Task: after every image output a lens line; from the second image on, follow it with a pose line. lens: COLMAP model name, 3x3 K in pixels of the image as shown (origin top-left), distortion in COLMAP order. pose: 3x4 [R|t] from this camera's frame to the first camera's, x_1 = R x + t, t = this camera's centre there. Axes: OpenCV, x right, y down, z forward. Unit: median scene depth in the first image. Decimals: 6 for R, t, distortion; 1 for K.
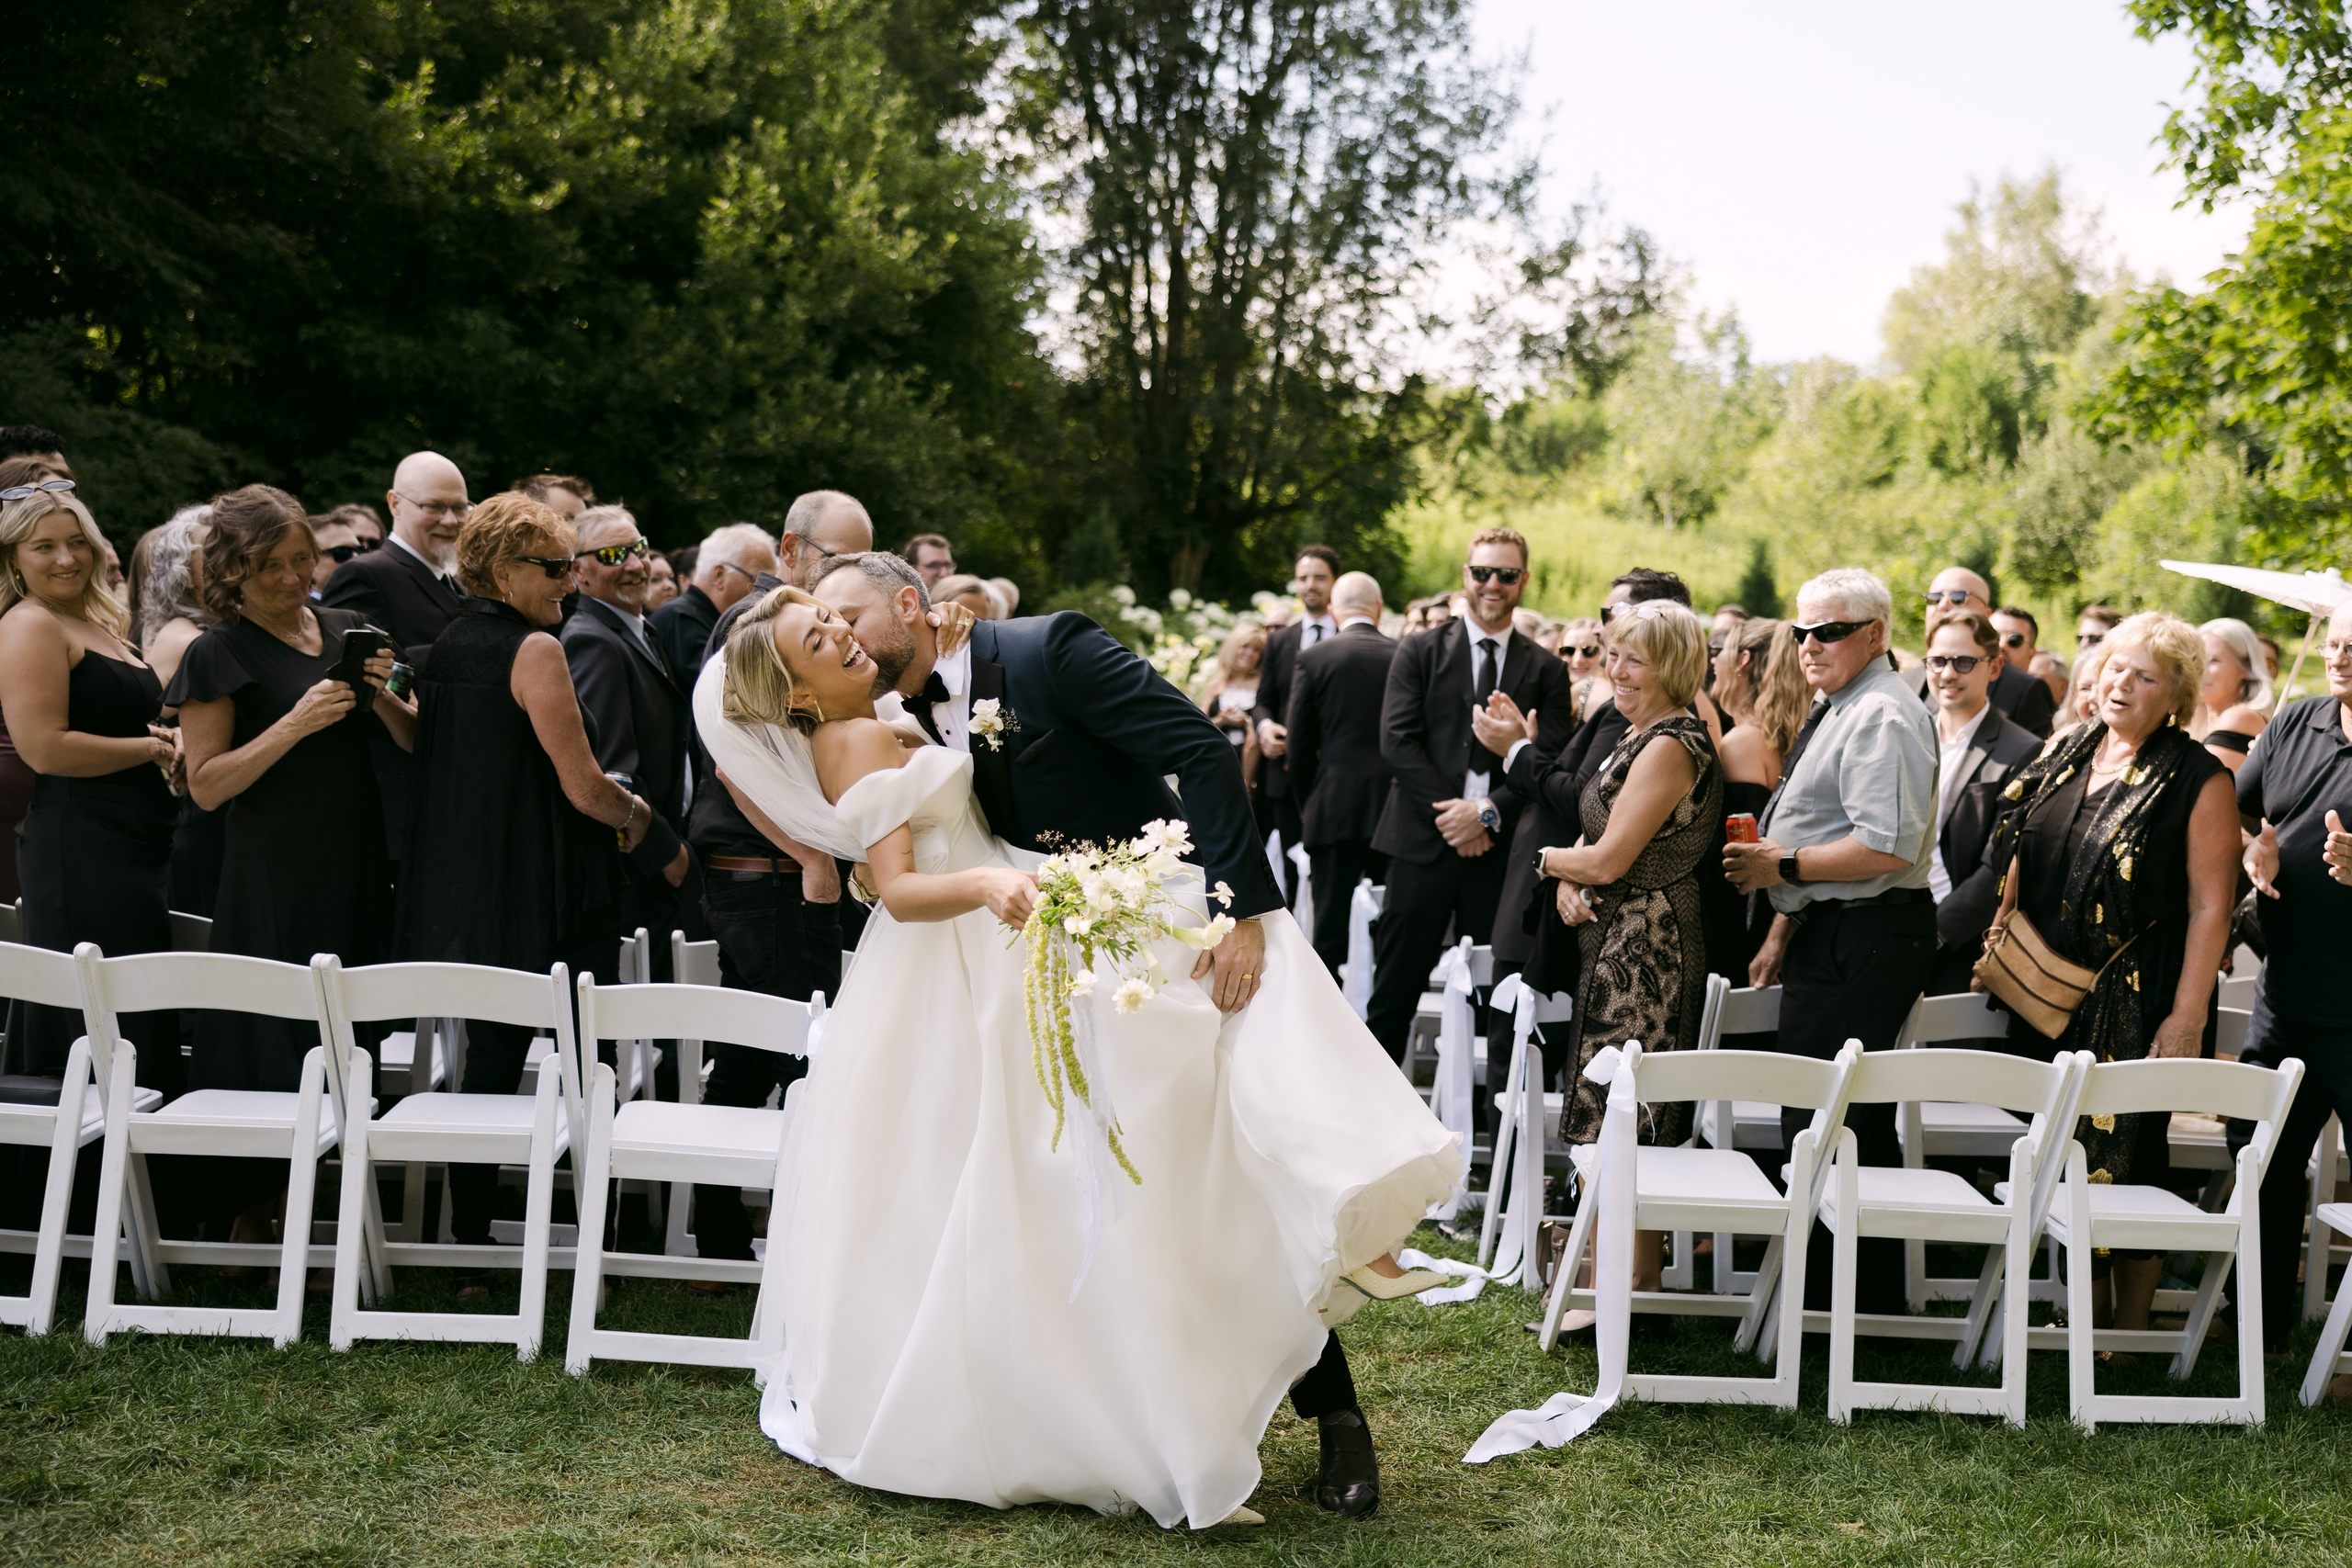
lens RADIAL K [[1825.7, 0, 1176.0], [0, 1825.7, 784.0], [0, 0, 1]] dist [0.002467, 0.000561]
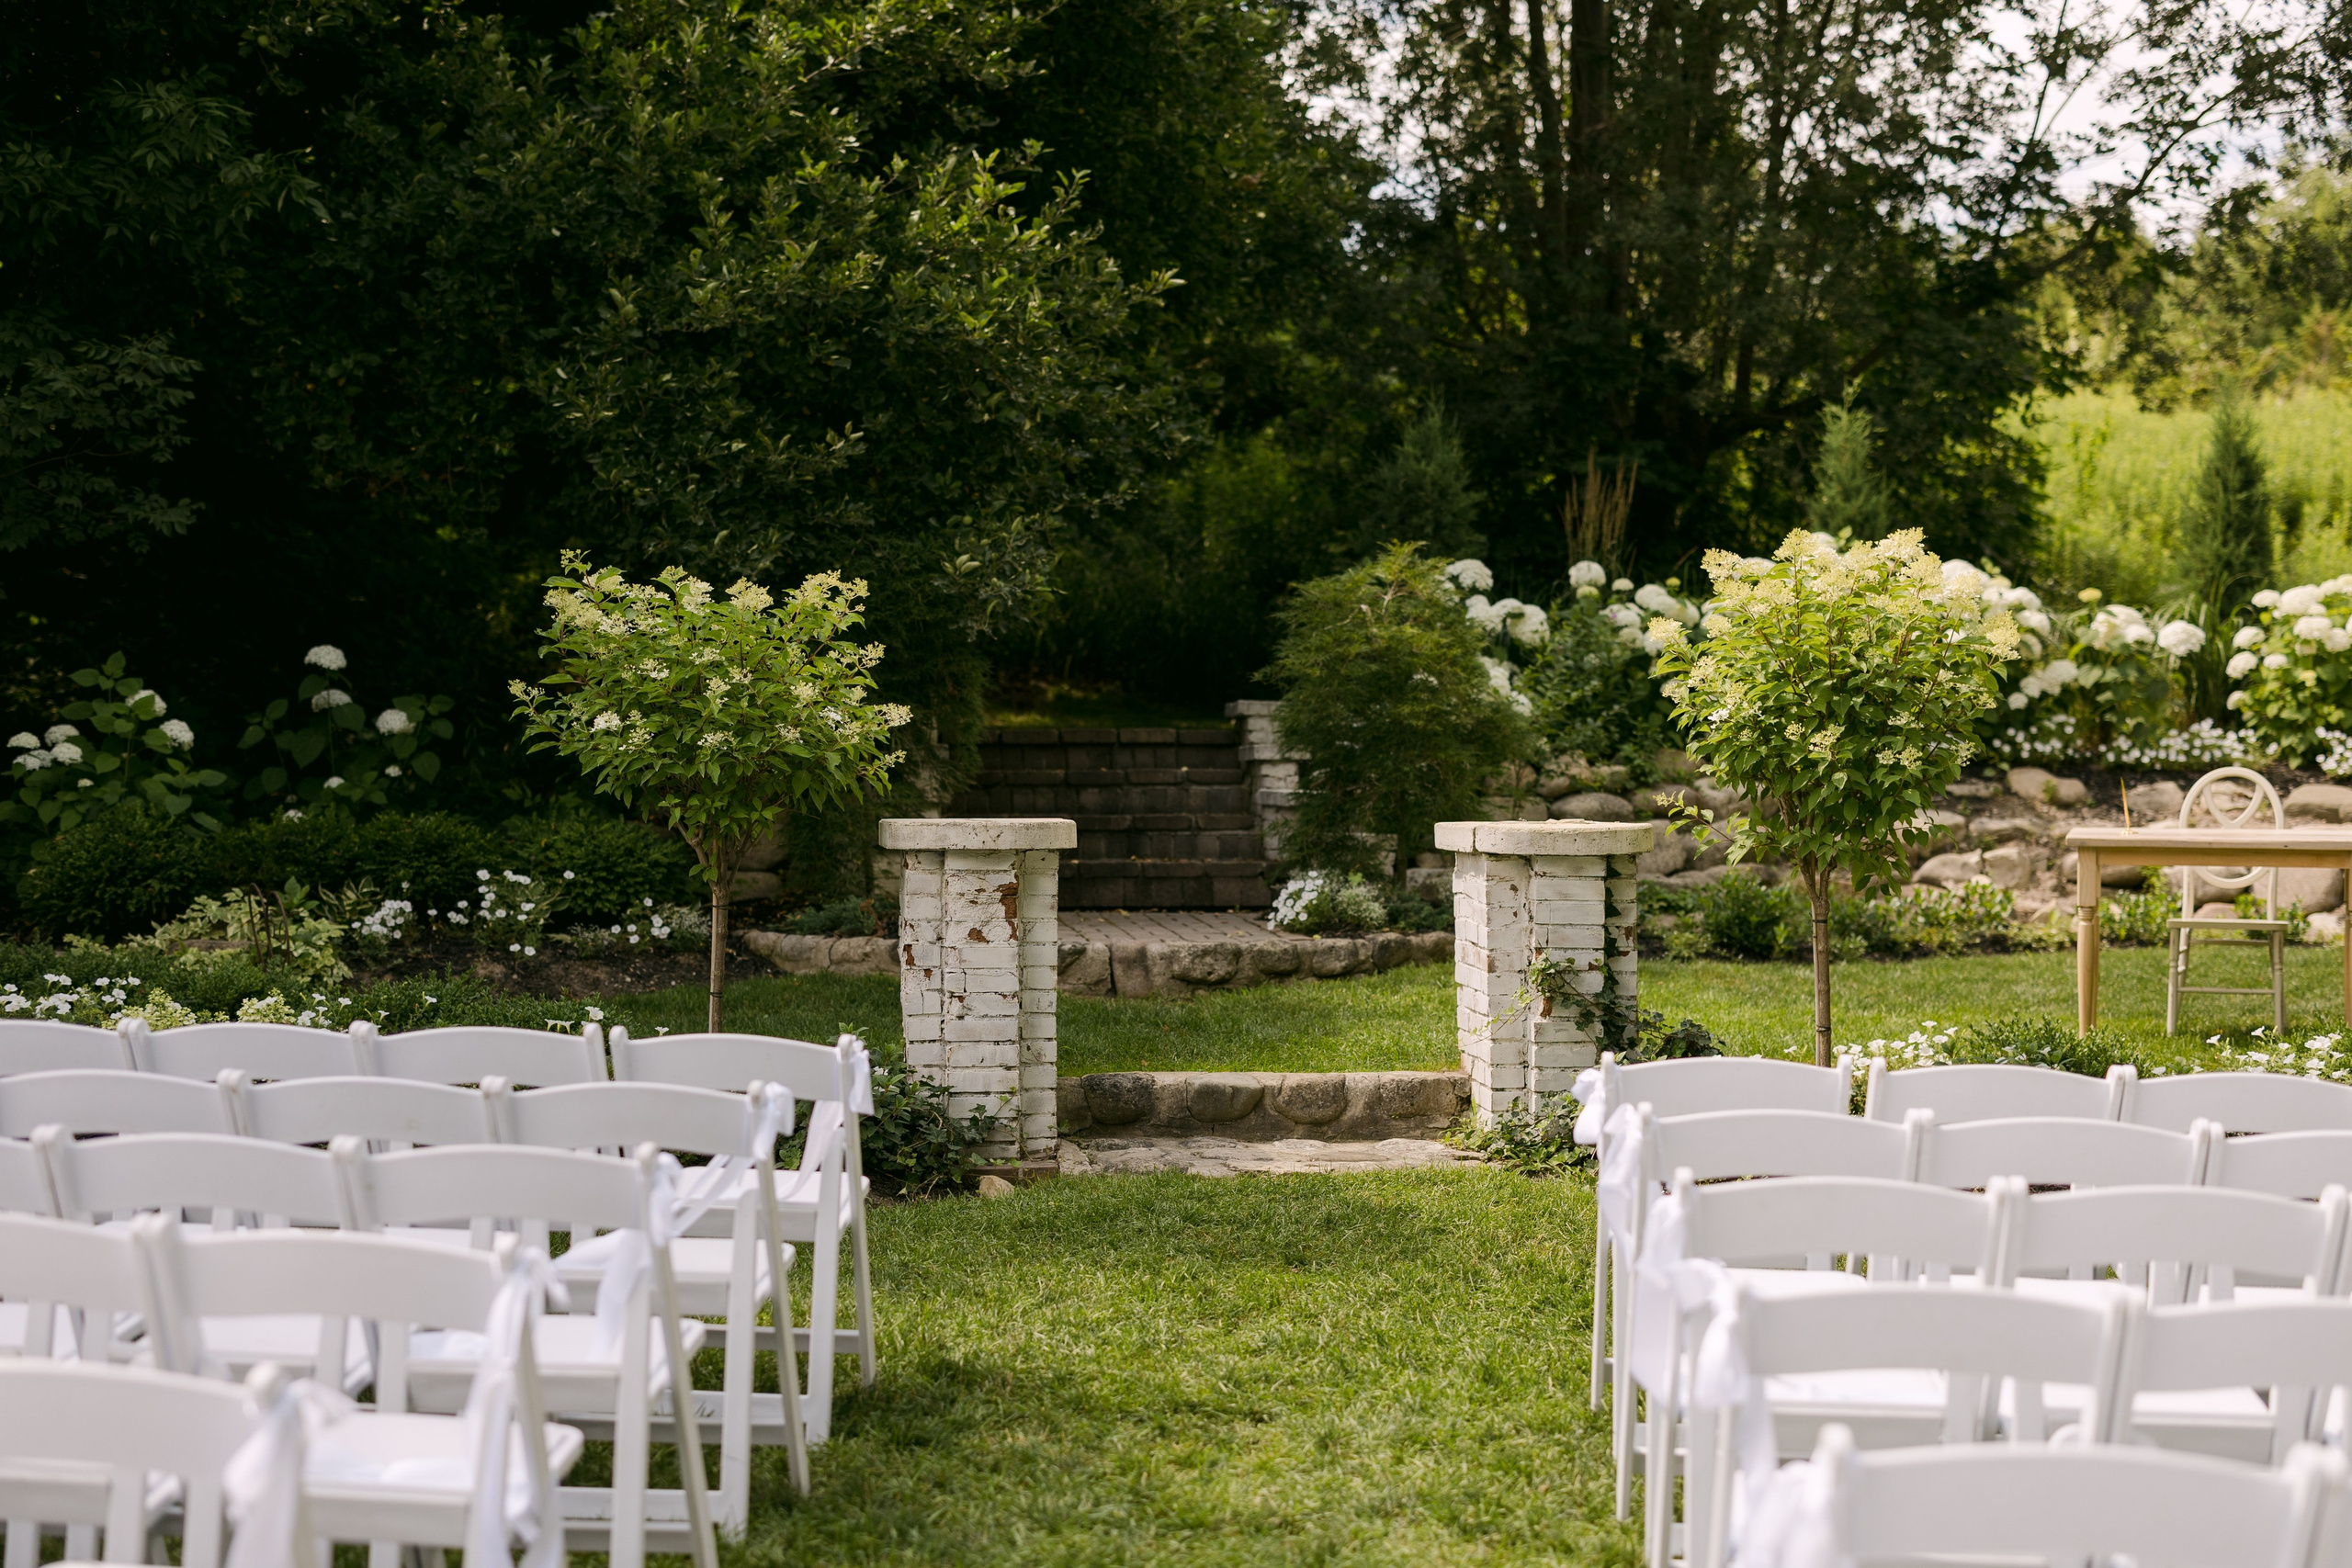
lens RADIAL K [[2971.4, 0, 1176.0], [0, 2971.4, 784.0], [0, 0, 1]] dist [0.006061, -0.014599]
pose [[0.986701, -0.040072, -0.157527, 0.012099], [0.033787, 0.998530, -0.042378, -0.008155], [0.158993, 0.036492, 0.986605, 0.111275]]
